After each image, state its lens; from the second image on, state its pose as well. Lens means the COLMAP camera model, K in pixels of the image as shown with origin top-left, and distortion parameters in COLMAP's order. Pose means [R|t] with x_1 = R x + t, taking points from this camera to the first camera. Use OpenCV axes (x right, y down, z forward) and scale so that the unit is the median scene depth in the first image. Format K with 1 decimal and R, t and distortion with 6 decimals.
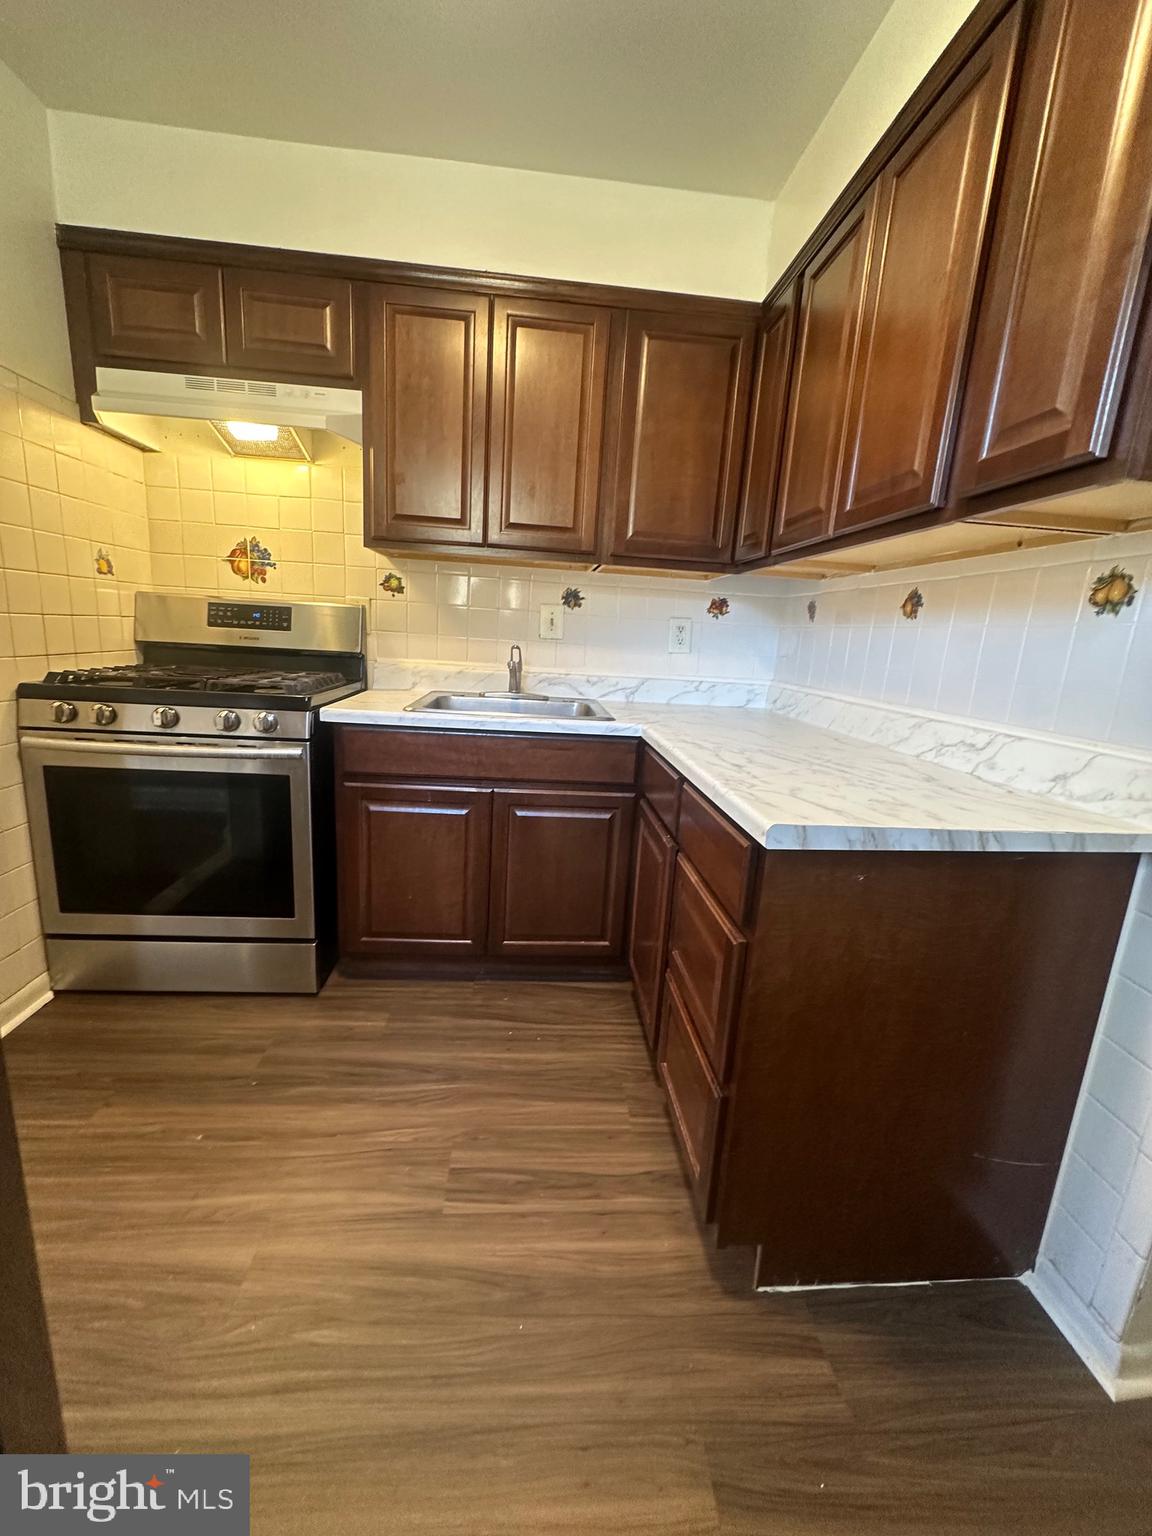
lens RADIAL K [[612.9, 0, 576.0], [0, 612.9, 768.0], [0, 0, 1]] dist [-0.002297, -0.000361]
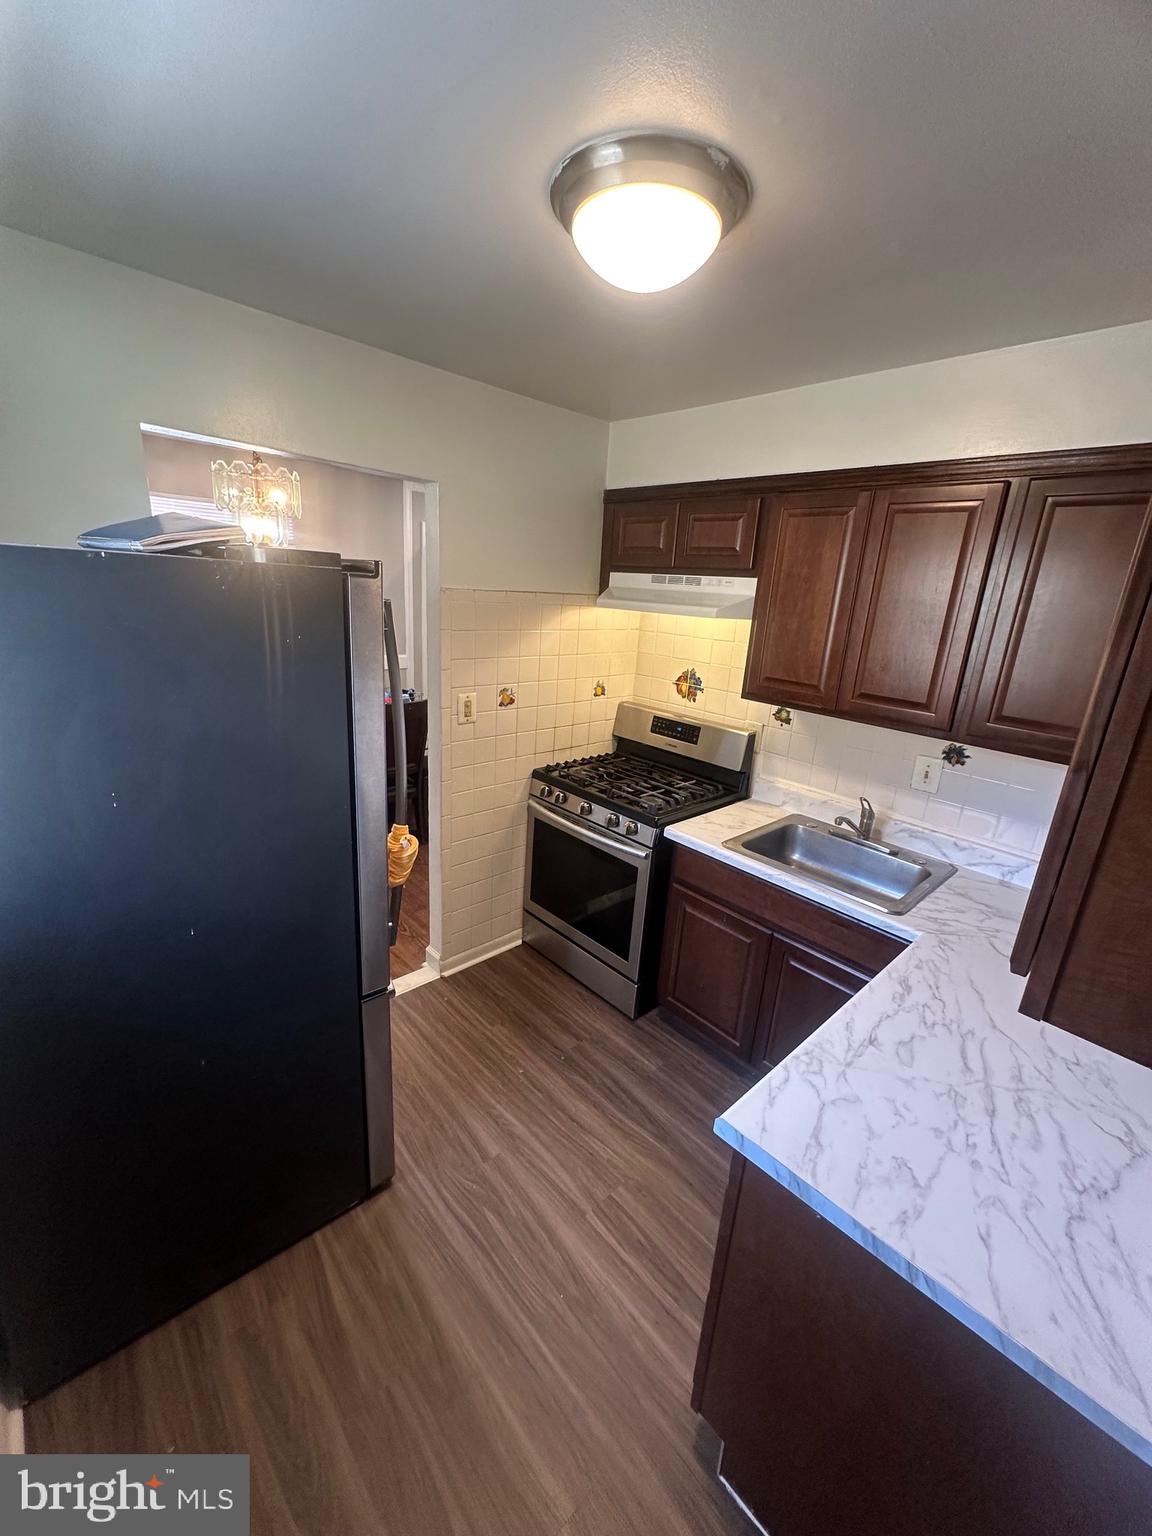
lens RADIAL K [[624.1, 0, 576.0], [0, 624.1, 768.0], [0, 0, 1]] dist [0.015543, -0.000480]
pose [[0.622993, 0.203459, -0.755304, 0.469083], [-0.193250, 0.975683, 0.103426, -0.322353], [0.757980, 0.081528, 0.647163, -0.056027]]
